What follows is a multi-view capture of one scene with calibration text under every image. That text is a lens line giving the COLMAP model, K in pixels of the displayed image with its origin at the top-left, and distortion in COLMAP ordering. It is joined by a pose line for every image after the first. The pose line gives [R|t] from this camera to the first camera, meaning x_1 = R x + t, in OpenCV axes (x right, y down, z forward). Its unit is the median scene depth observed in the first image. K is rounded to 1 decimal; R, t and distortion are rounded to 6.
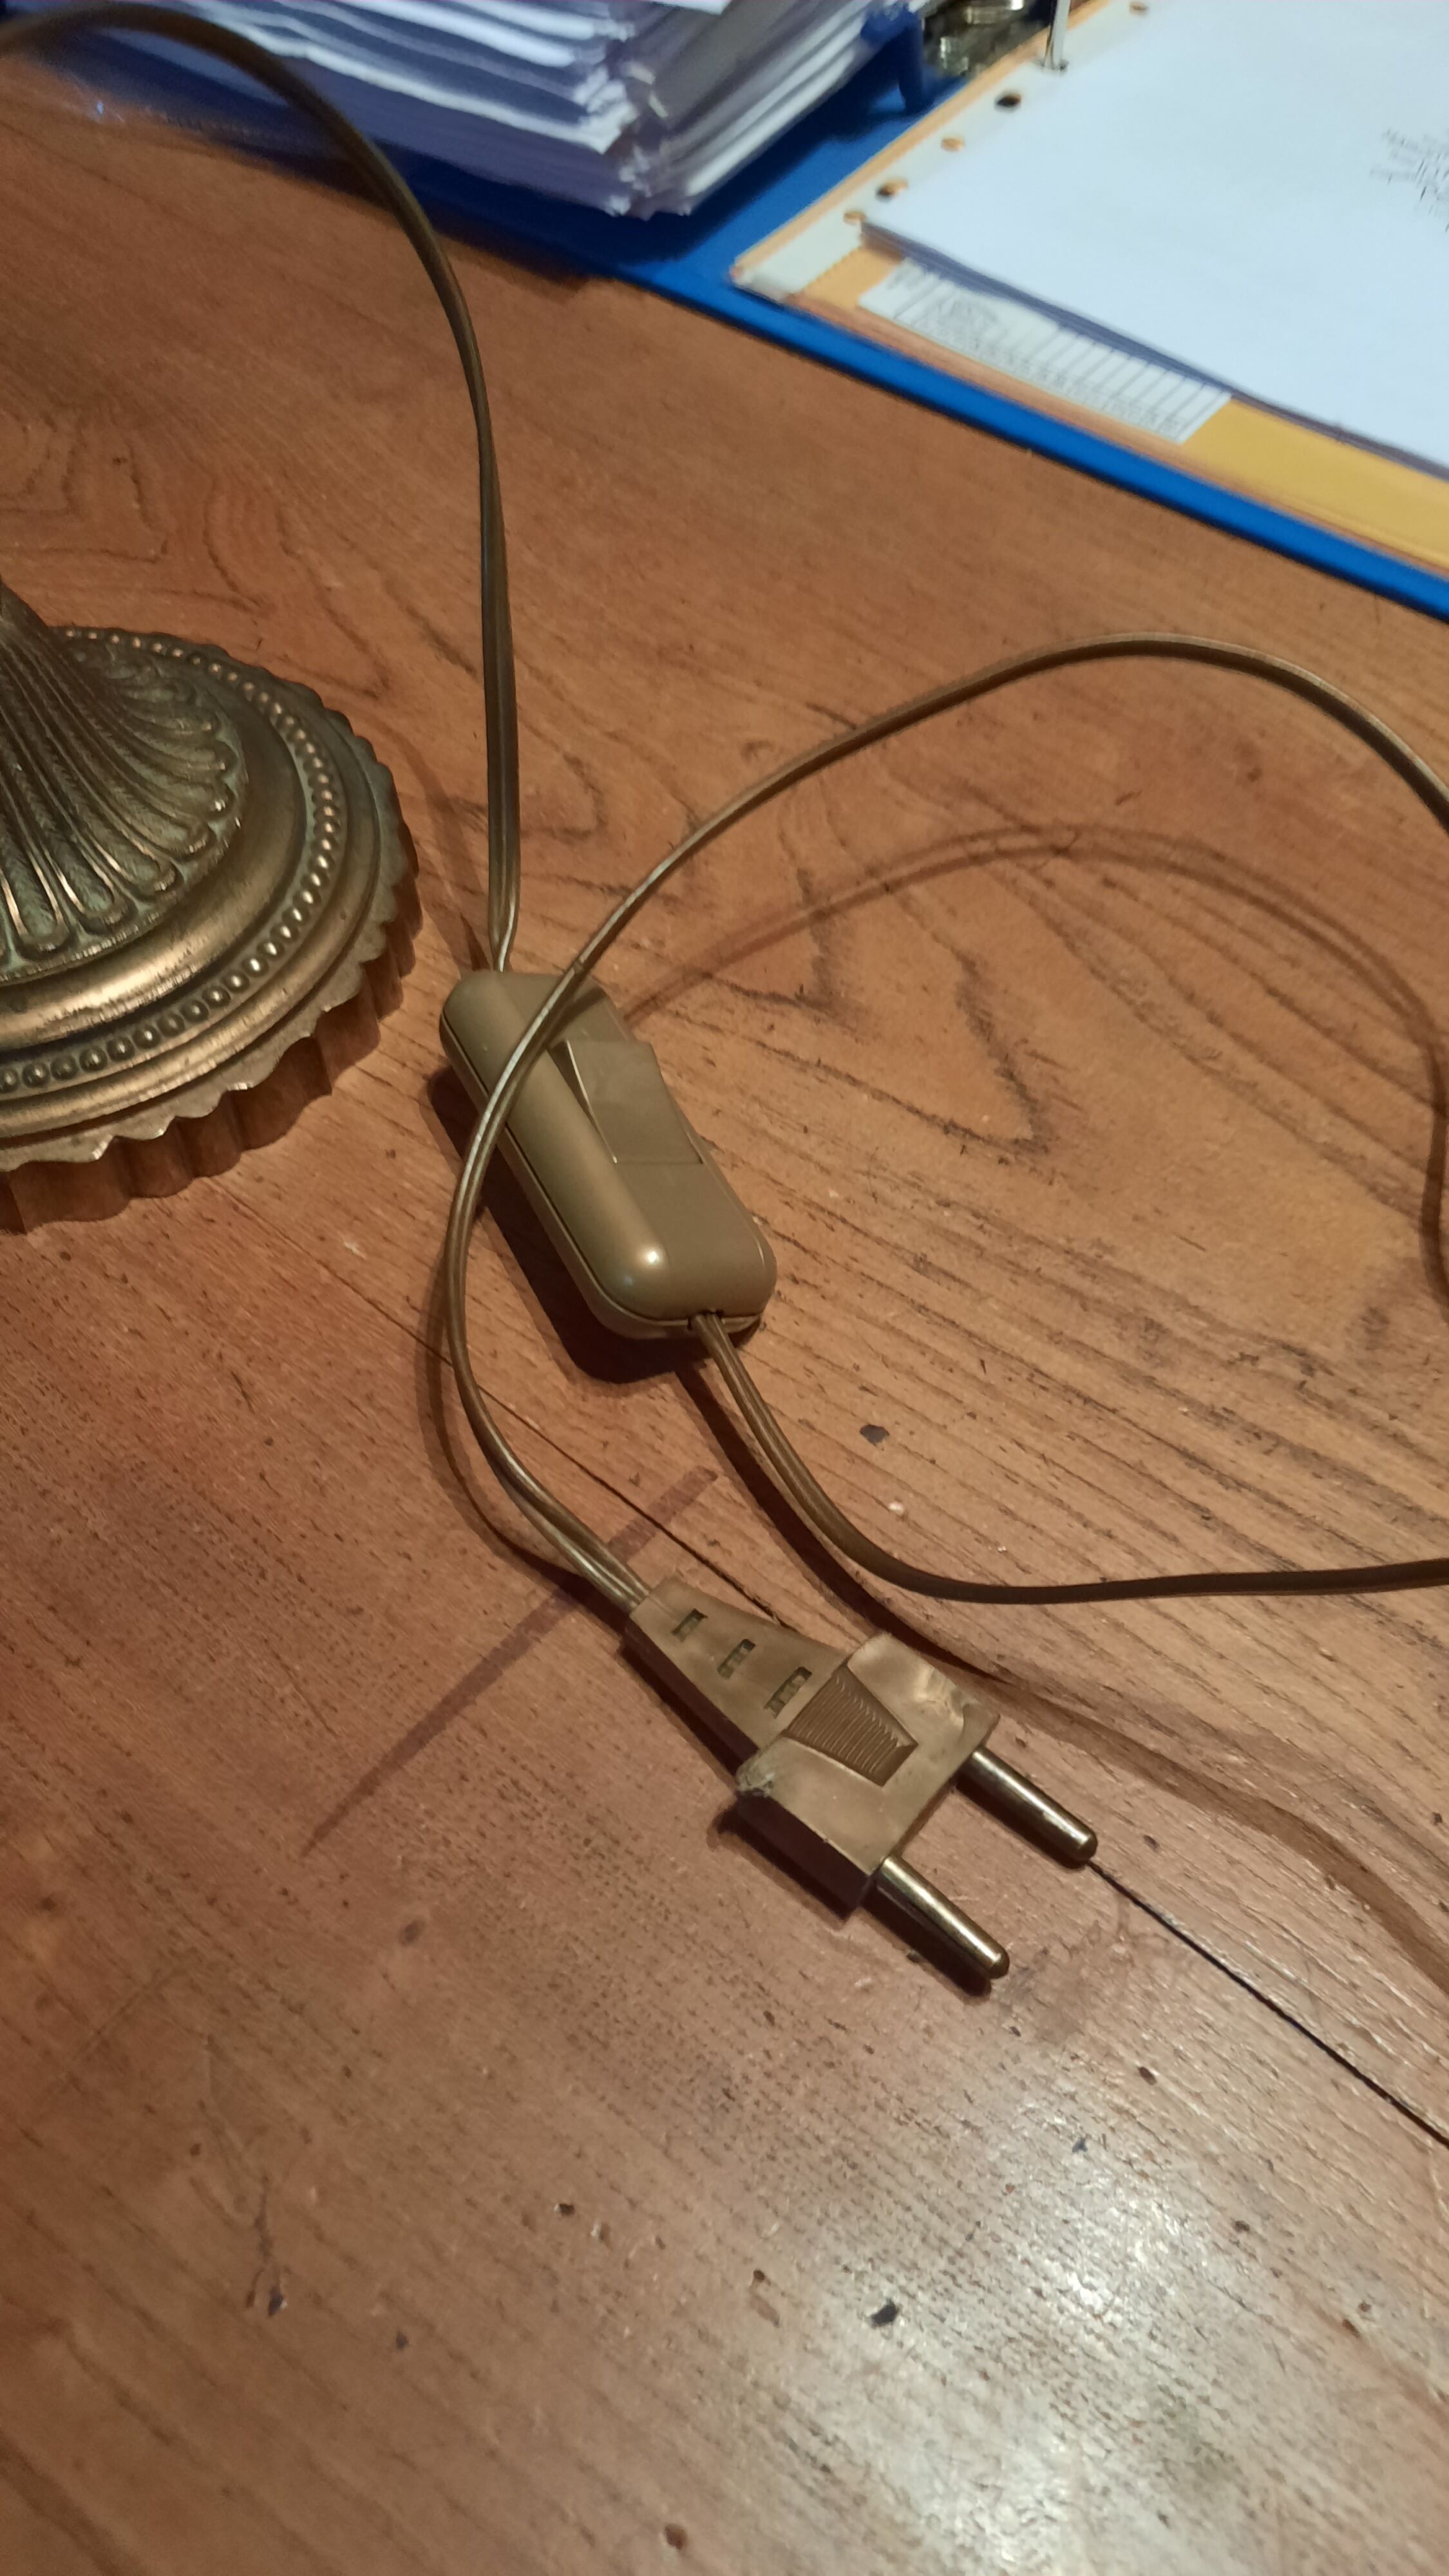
lens RADIAL K [[1912.4, 0, 724.5], [0, 1912.4, 1288.0], [0, 0, 1]] dist [0.001033, -0.039469]
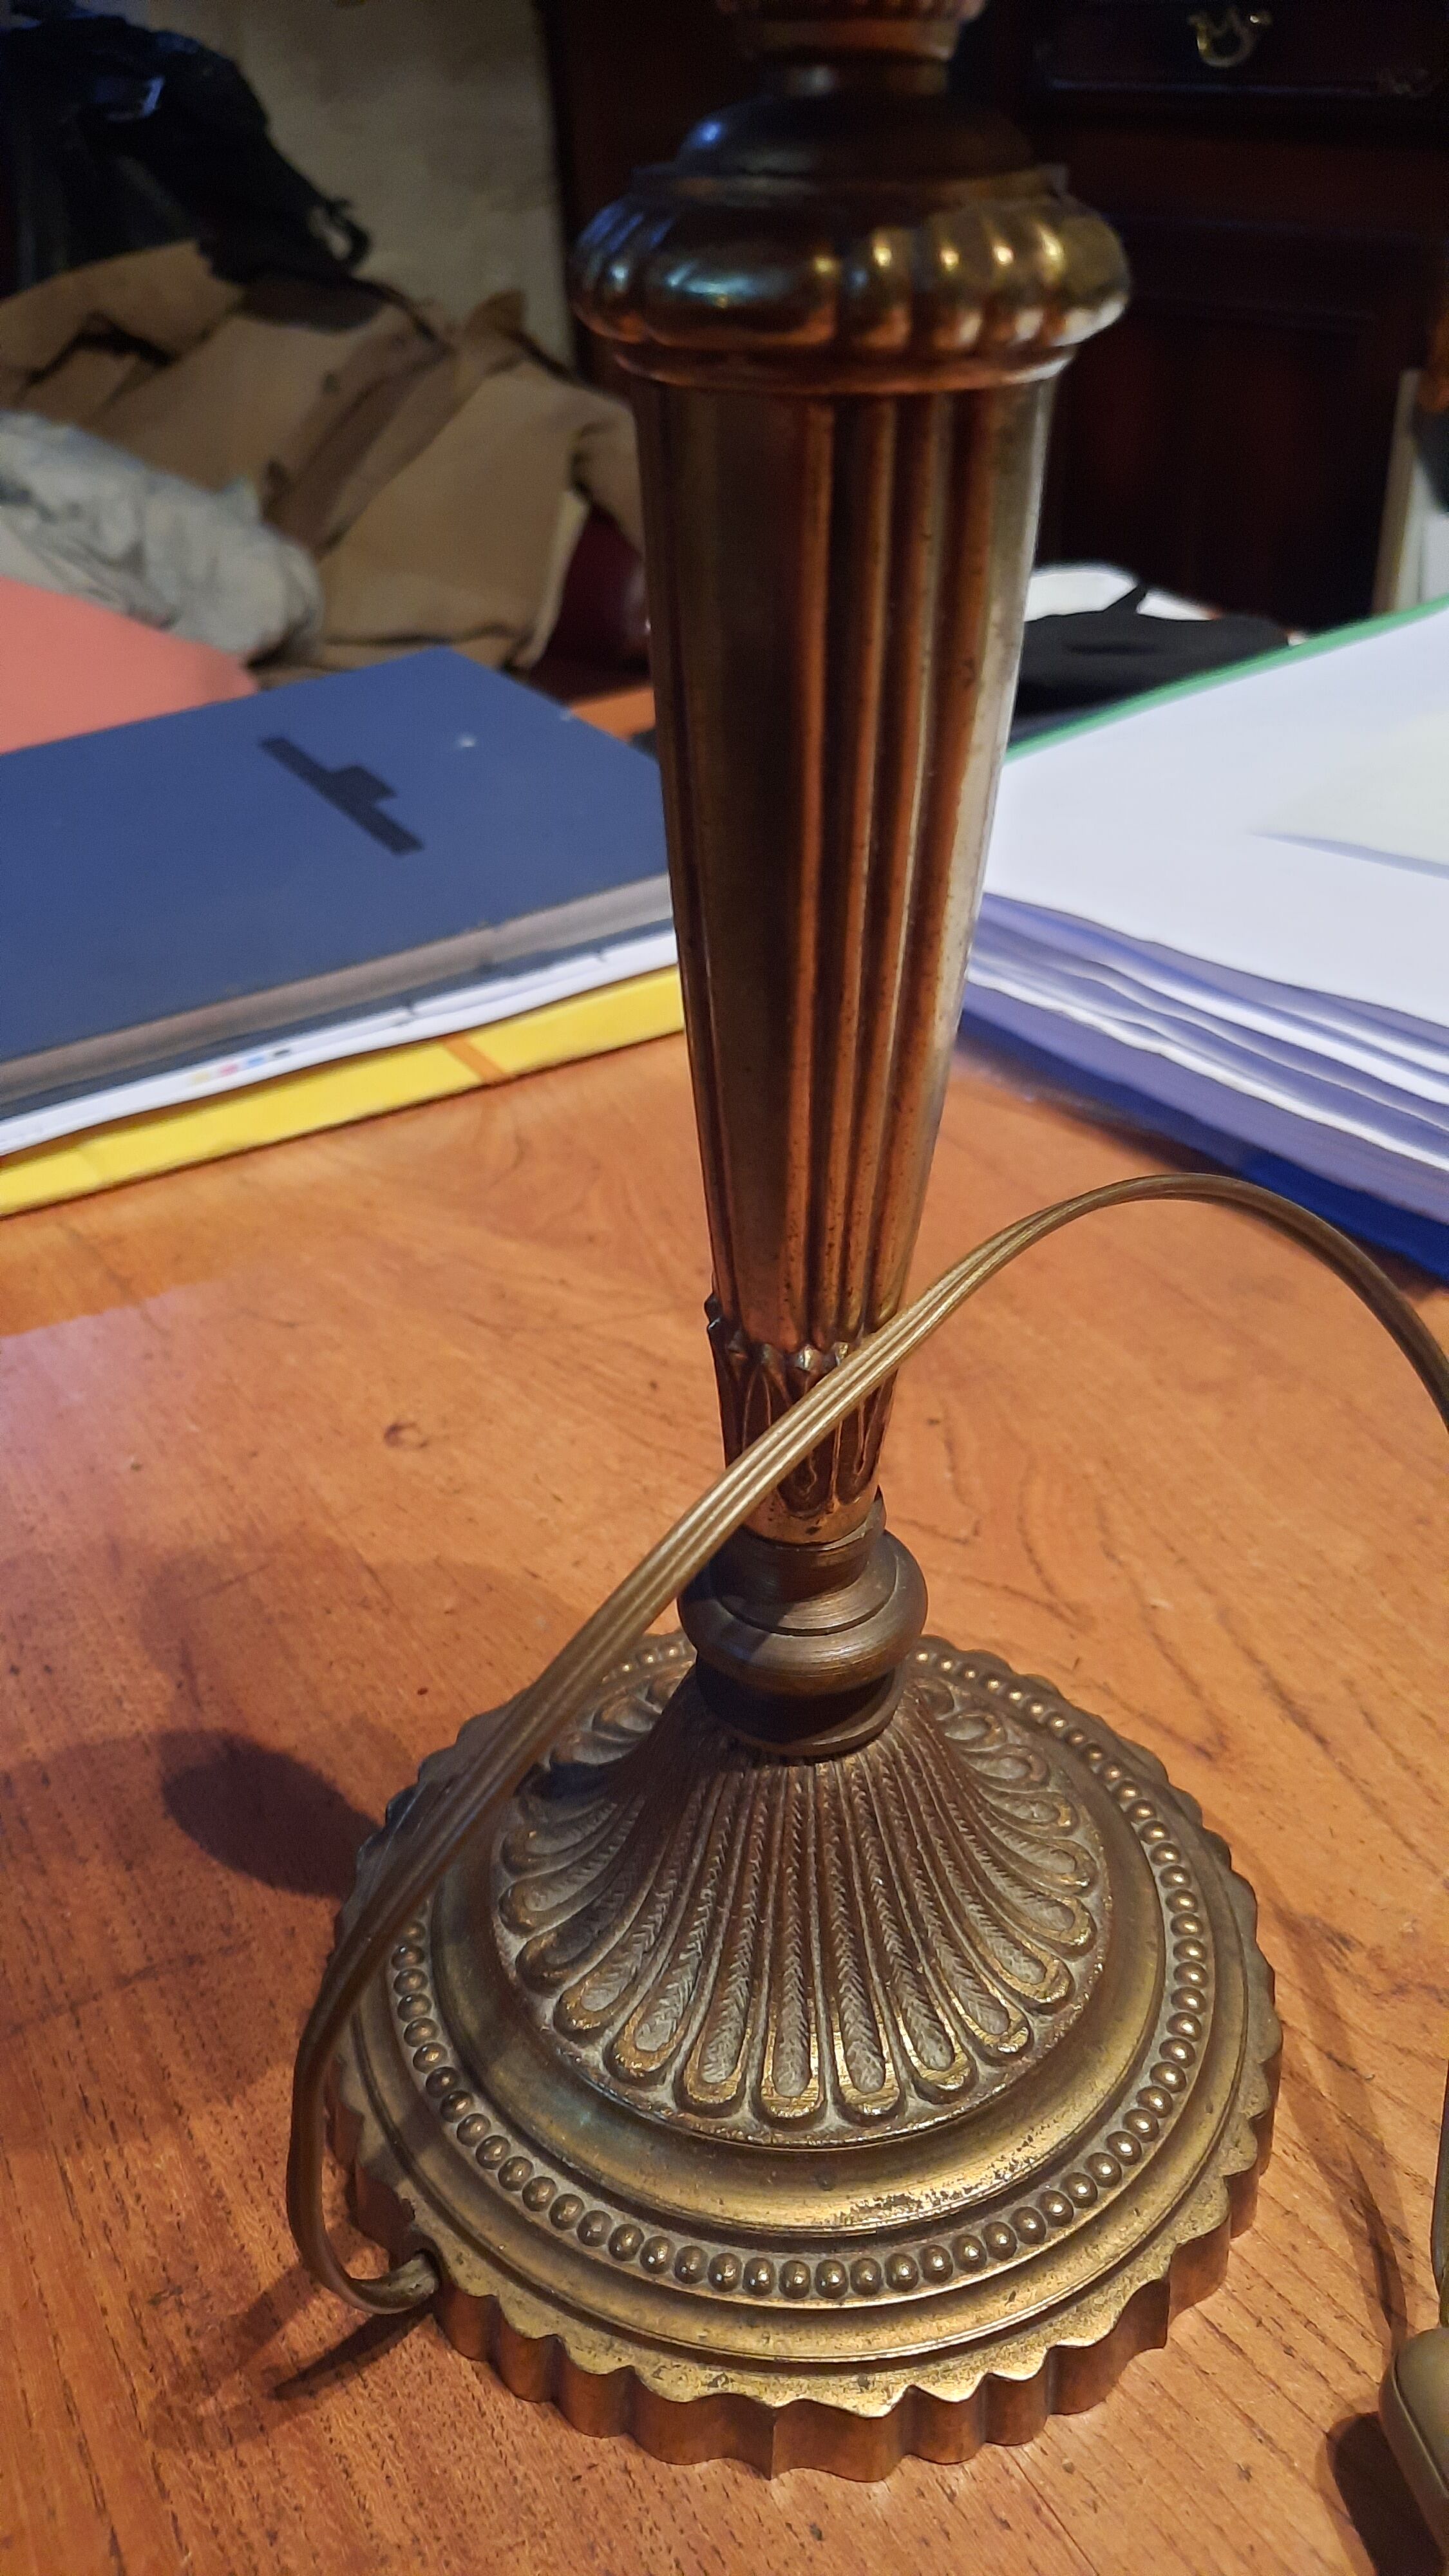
lens RADIAL K [[1912.4, 0, 724.5], [0, 1912.4, 1288.0], [0, 0, 1]] dist [0.001033, -0.039469]
pose [[0.951999, 0.117667, -0.282583, -0.205523], [-0.214655, 0.914760, -0.342254, -0.189633], [0.218223, 0.386483, 0.896108, 0.103718]]
